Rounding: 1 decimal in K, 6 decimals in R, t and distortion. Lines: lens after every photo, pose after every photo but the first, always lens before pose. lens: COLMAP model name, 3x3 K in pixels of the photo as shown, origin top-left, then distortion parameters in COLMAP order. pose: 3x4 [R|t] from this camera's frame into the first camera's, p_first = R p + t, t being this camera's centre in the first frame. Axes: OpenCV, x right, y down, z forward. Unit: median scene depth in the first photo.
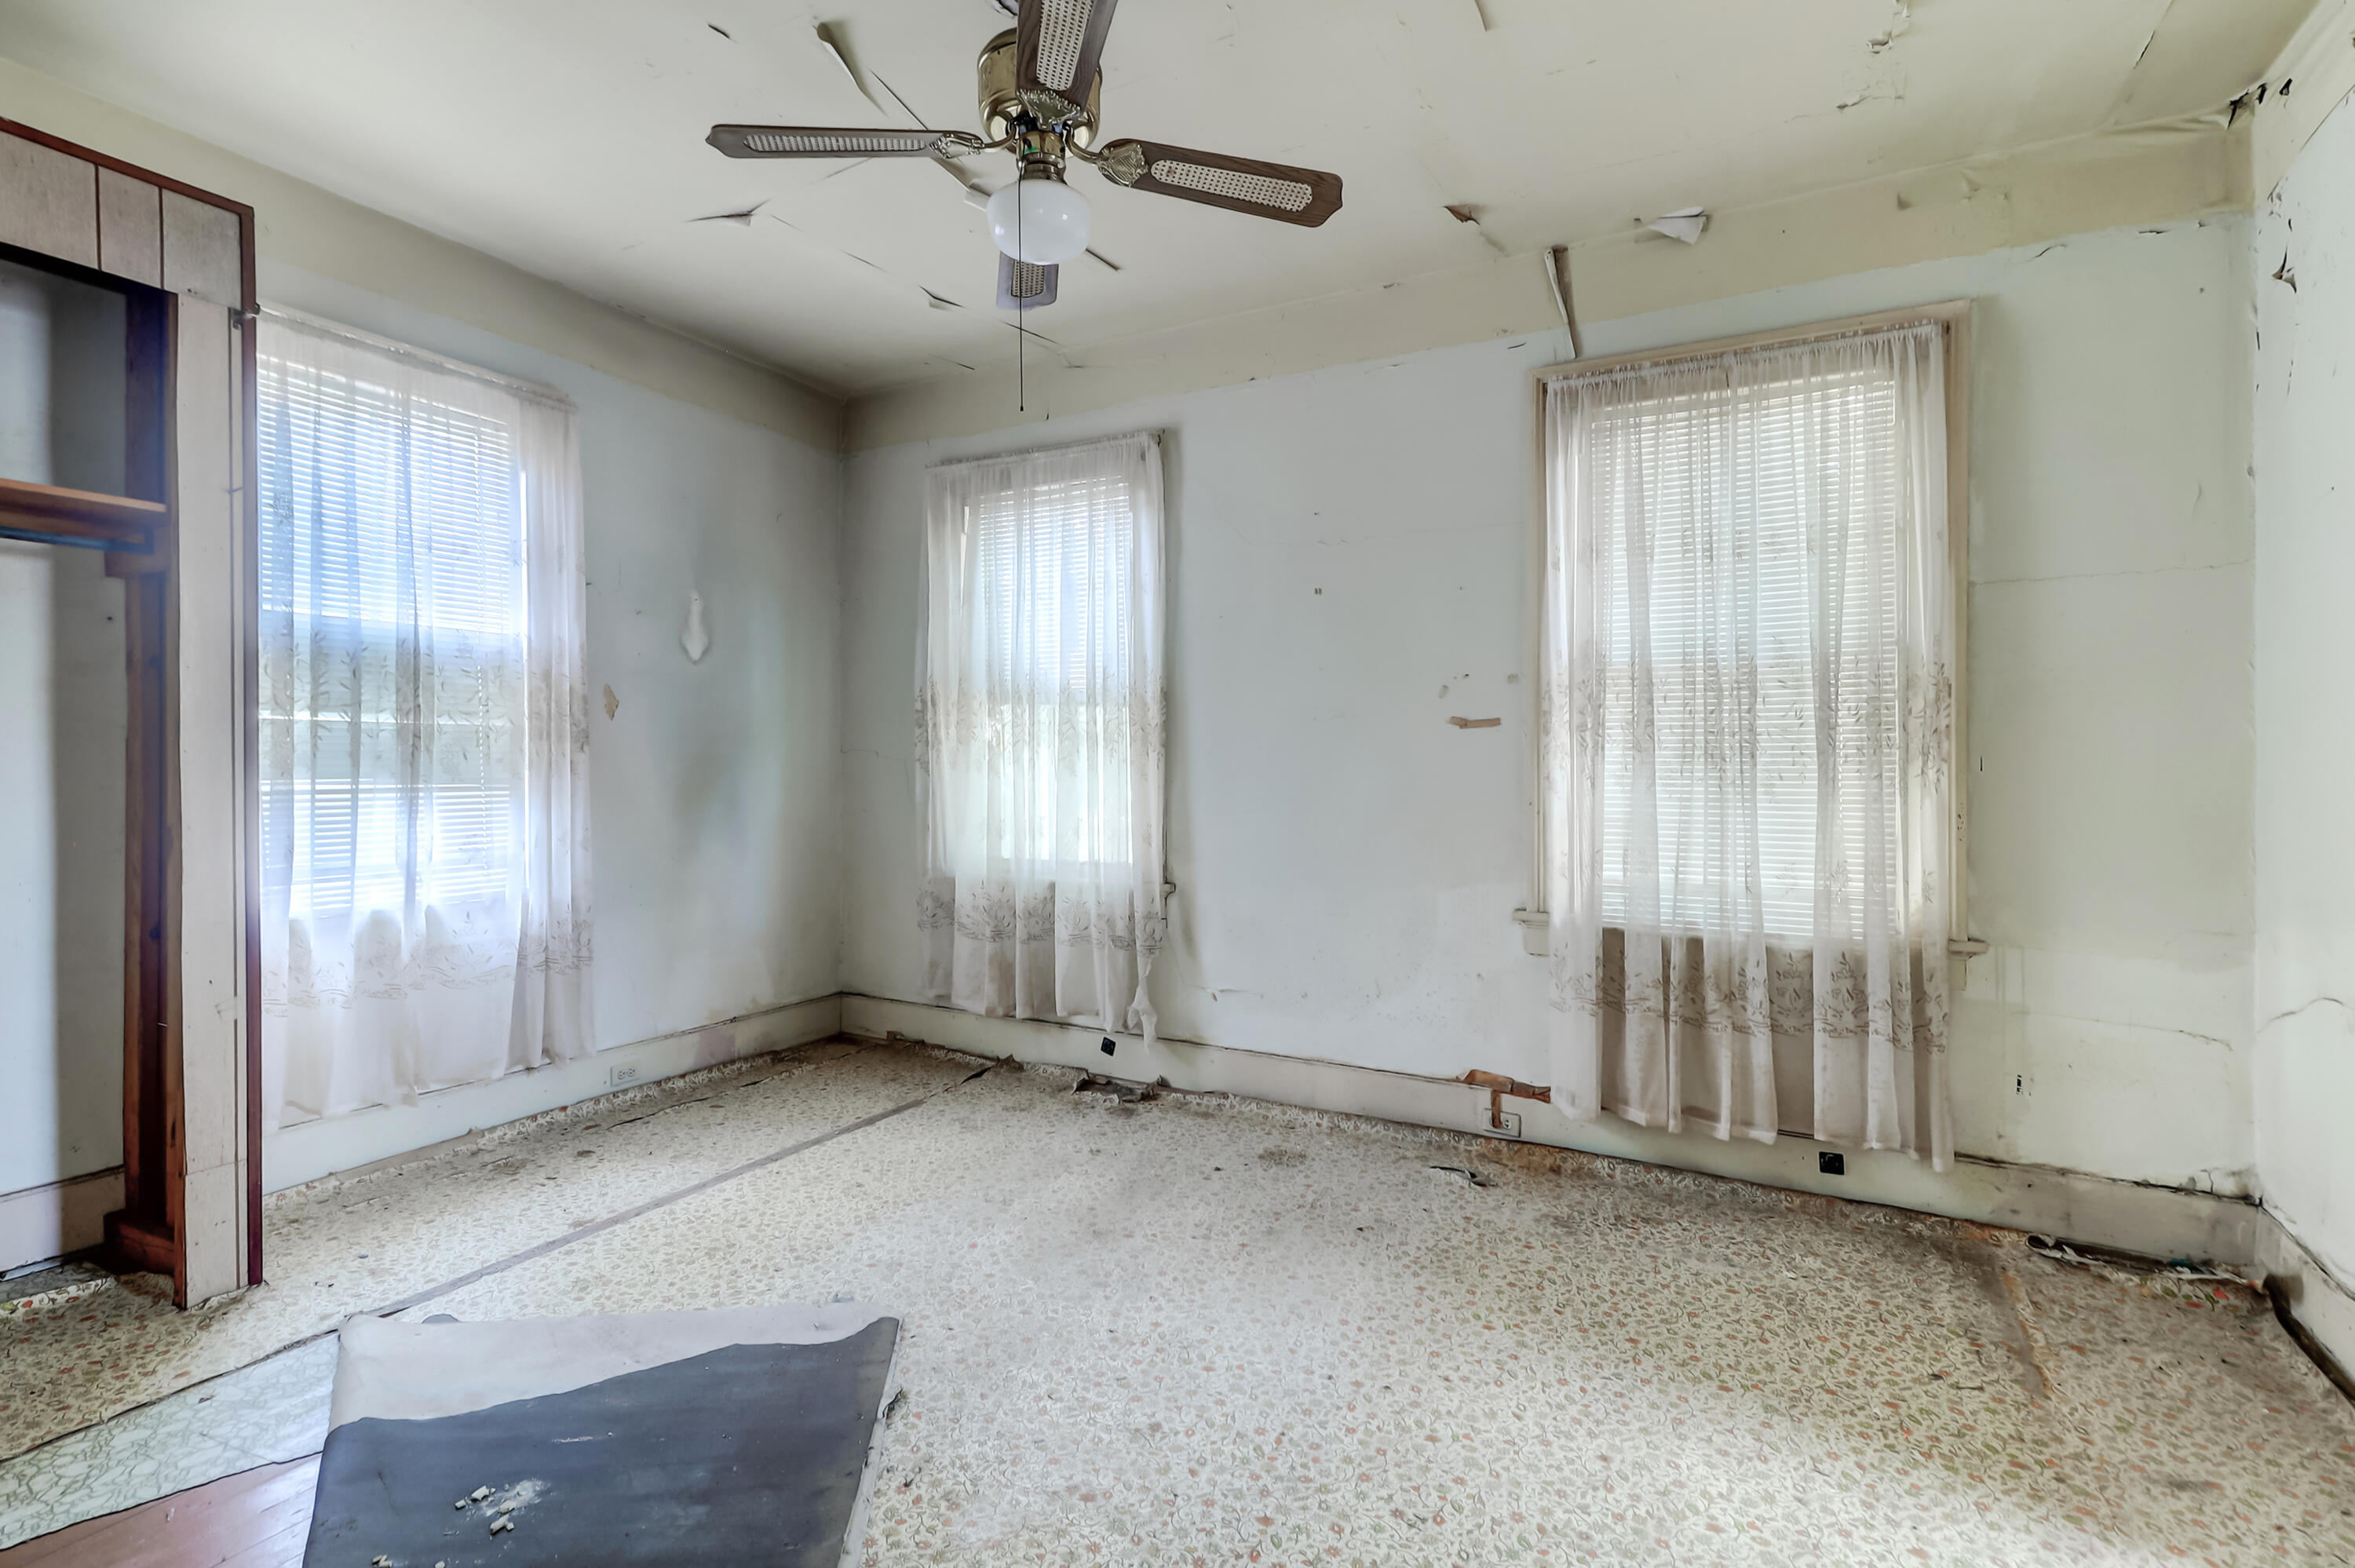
lens RADIAL K [[1106.0, 0, 1129.0], [0, 1106.0, 783.2], [0, 0, 1]] dist [0.008871, -0.000241]
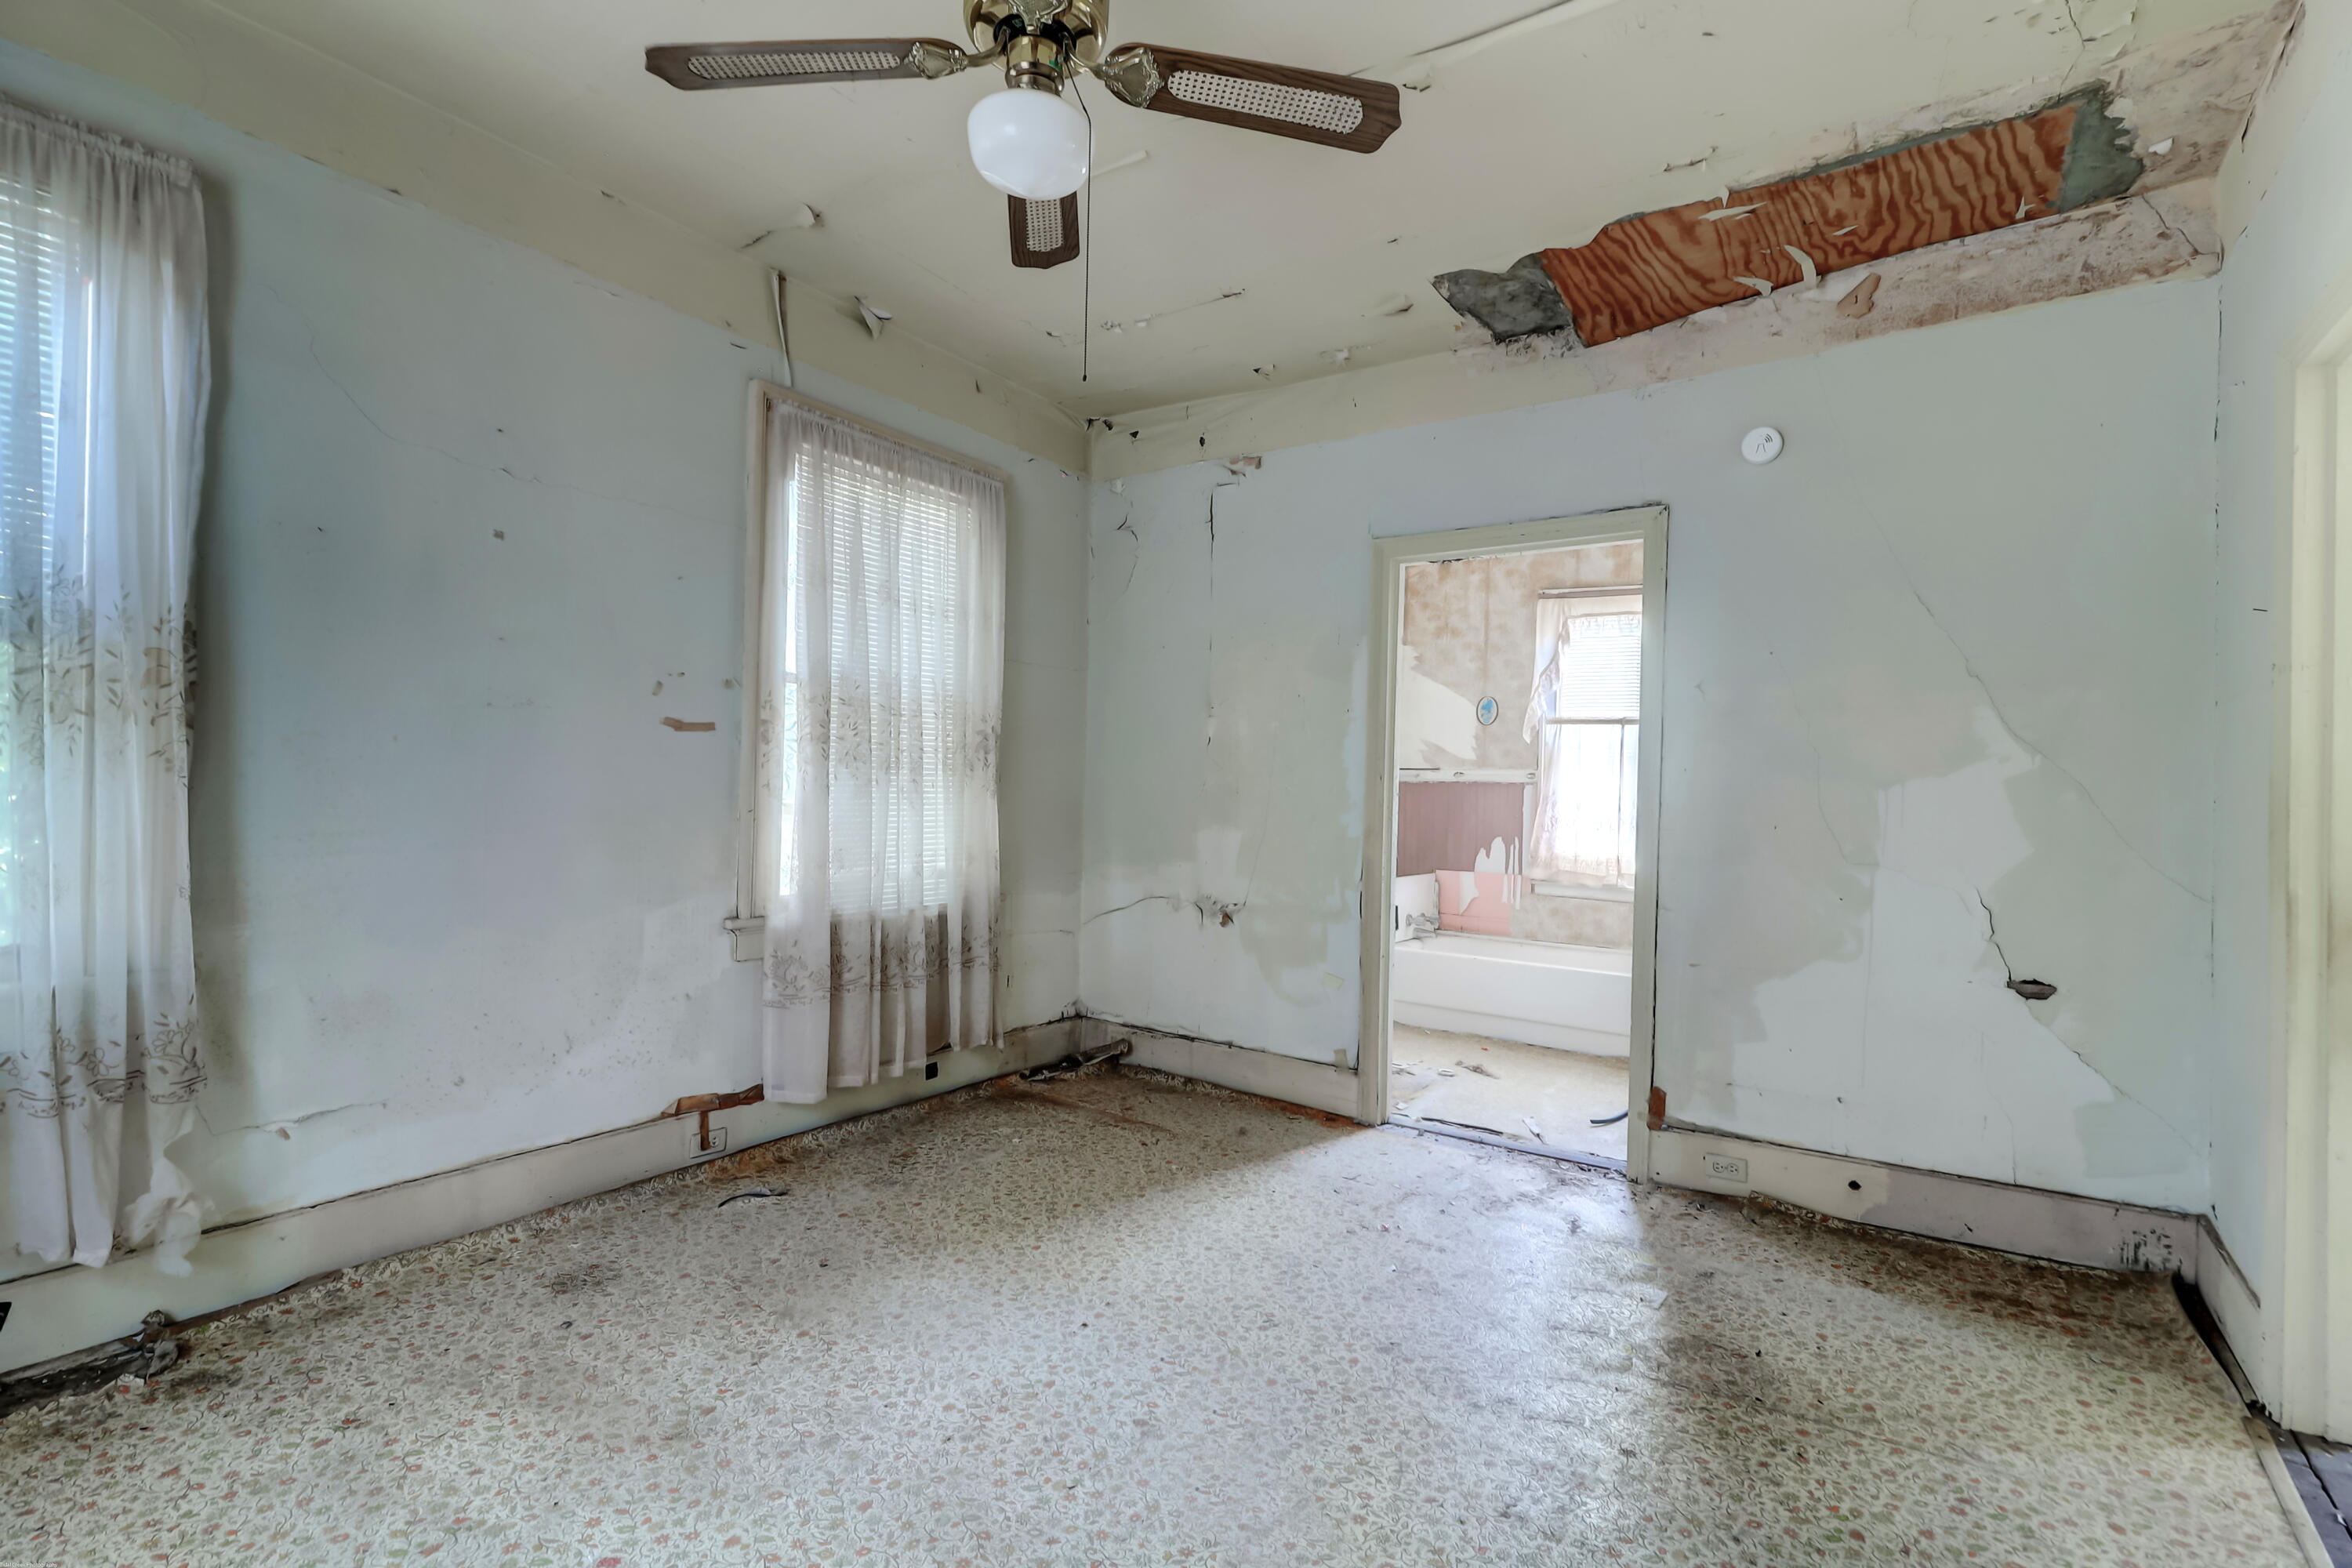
lens RADIAL K [[1104.8, 0, 1169.6], [0, 1104.8, 777.6], [0, 0, 1]] dist [0.008871, -0.000241]
pose [[0.075477, 0.002844, 0.997143, -0.645821], [-0.006268, 0.999978, -0.002378, -0.012075], [-0.997128, -0.006071, 0.075494, 0.576349]]
